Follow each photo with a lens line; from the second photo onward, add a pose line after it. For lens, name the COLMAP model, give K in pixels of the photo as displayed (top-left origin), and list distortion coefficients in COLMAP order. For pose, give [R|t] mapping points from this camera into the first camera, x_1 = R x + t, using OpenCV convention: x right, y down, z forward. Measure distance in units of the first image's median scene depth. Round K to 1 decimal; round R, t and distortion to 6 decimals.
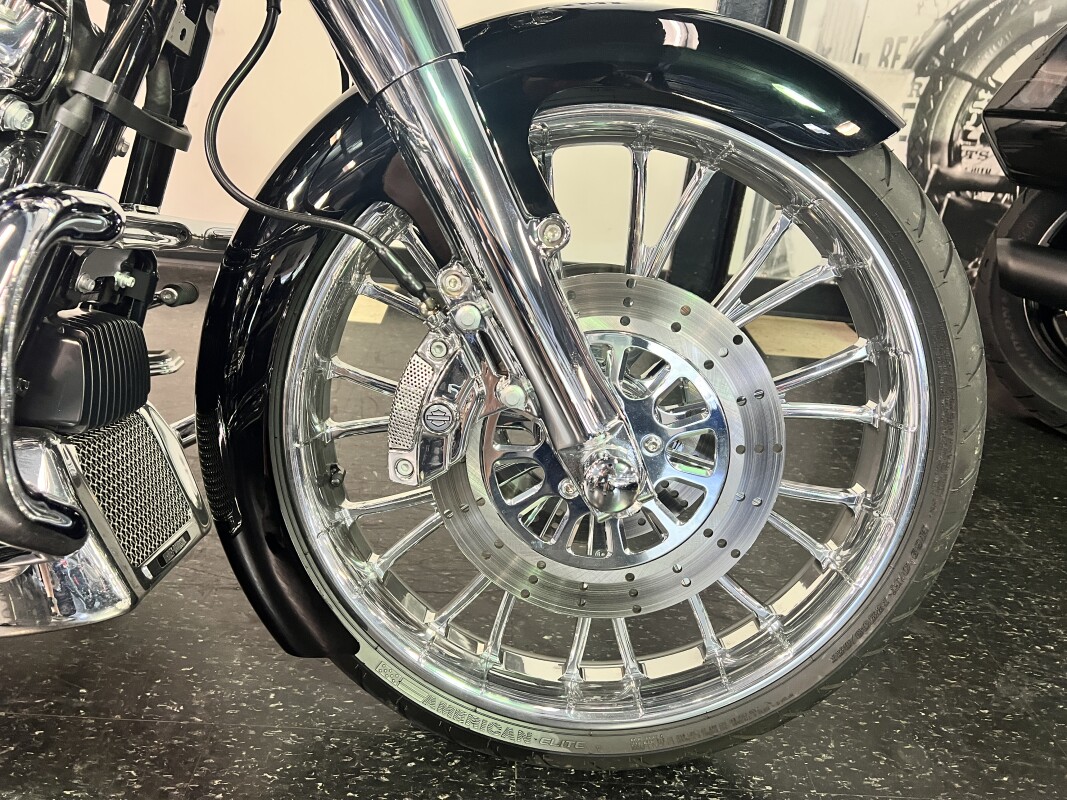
lens RADIAL K [[801.6, 0, 529.1], [0, 801.6, 402.3], [0, 0, 1]] dist [0.034981, -0.042183]
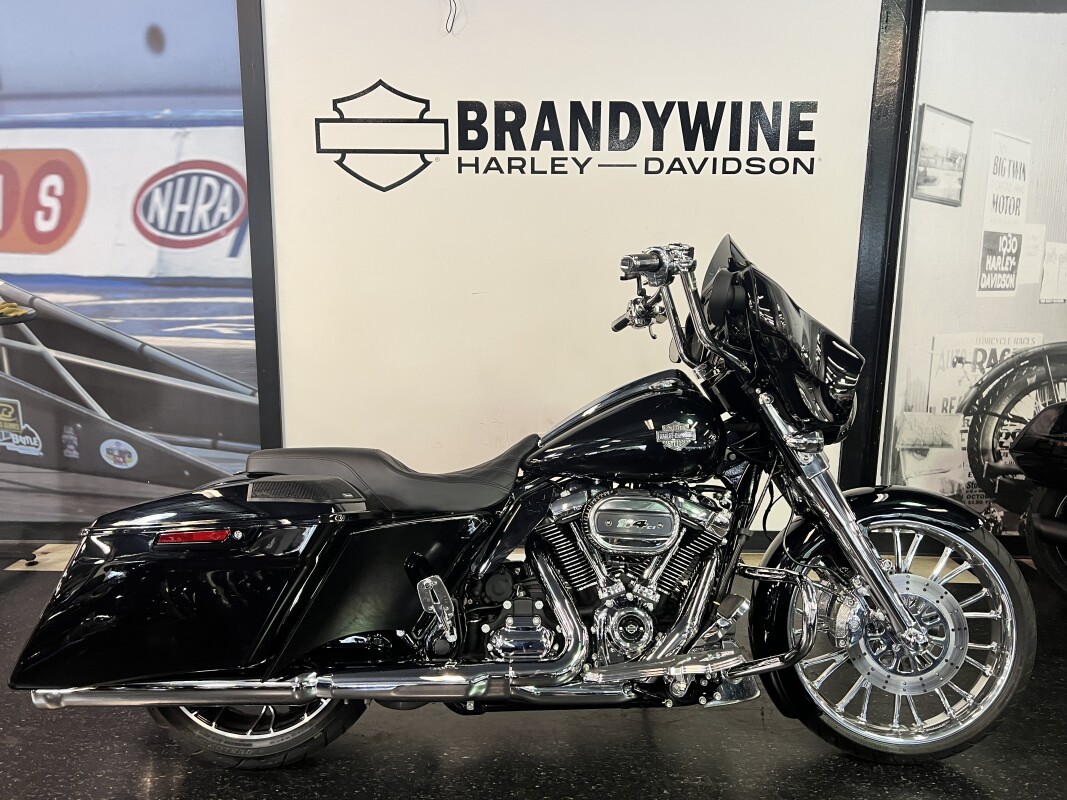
lens RADIAL K [[801.6, 0, 529.1], [0, 801.6, 402.3], [0, 0, 1]] dist [0.034981, -0.042183]
pose [[0.995769, -0.076381, -0.051082, -0.462099], [0.059761, 0.960609, -0.271401, -0.014468], [0.069800, 0.267200, 0.961110, -0.943536]]
